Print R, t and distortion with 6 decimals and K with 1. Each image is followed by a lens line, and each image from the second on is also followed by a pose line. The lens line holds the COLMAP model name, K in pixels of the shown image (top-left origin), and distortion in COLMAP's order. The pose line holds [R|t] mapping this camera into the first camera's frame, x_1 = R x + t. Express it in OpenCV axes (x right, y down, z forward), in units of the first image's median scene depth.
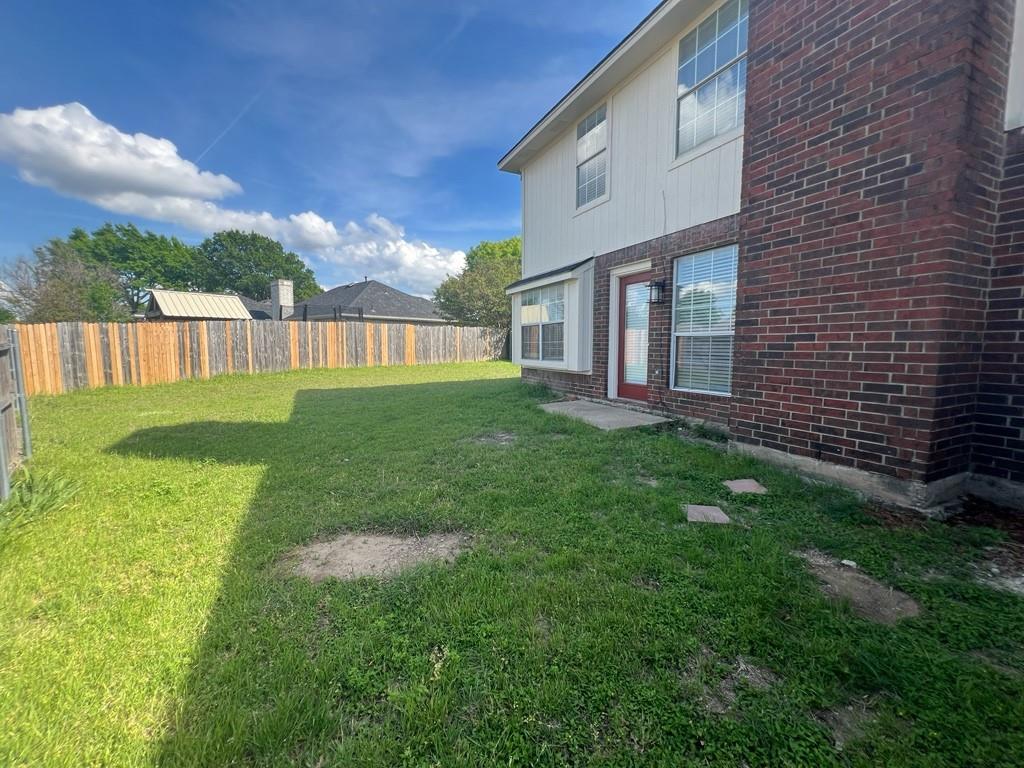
lens RADIAL K [[413.4, 0, 511.3], [0, 413.4, 380.8], [0, 0, 1]] dist [0.001467, 0.000168]
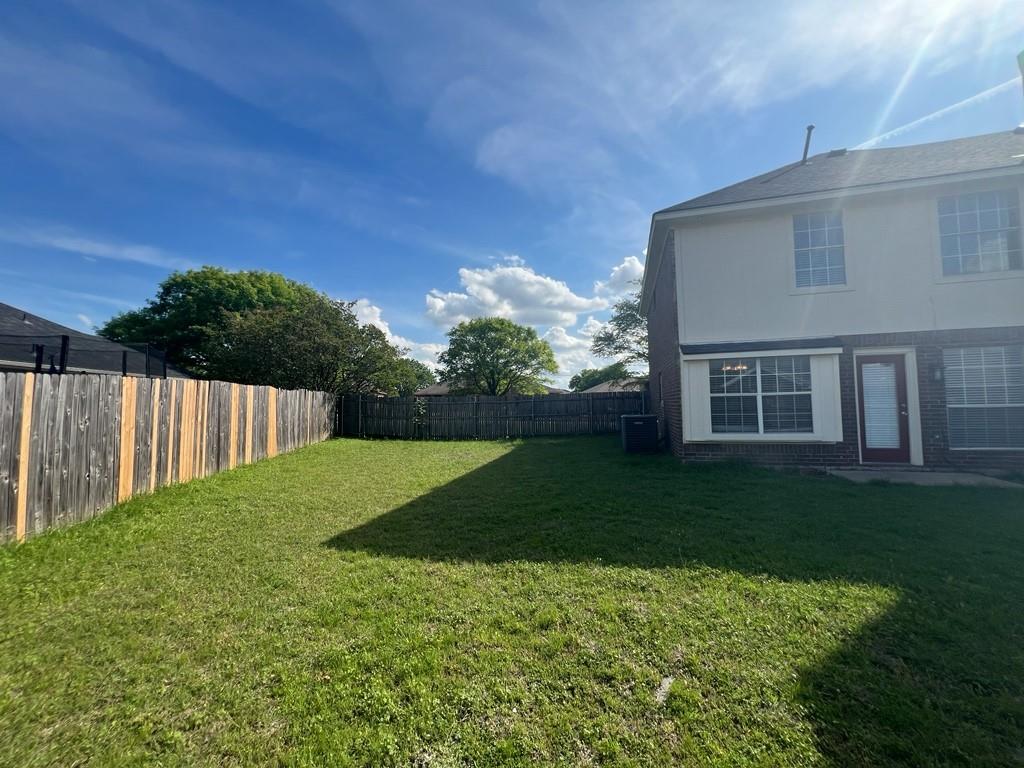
lens RADIAL K [[413.4, 0, 512.0], [0, 413.4, 381.8], [0, 0, 1]] dist [0.001467, 0.000168]
pose [[0.655158, 0.025957, 0.755046, -0.630828], [0.085160, 0.990503, -0.107945, -0.070120], [-0.750677, 0.135021, 0.646725, 0.500640]]
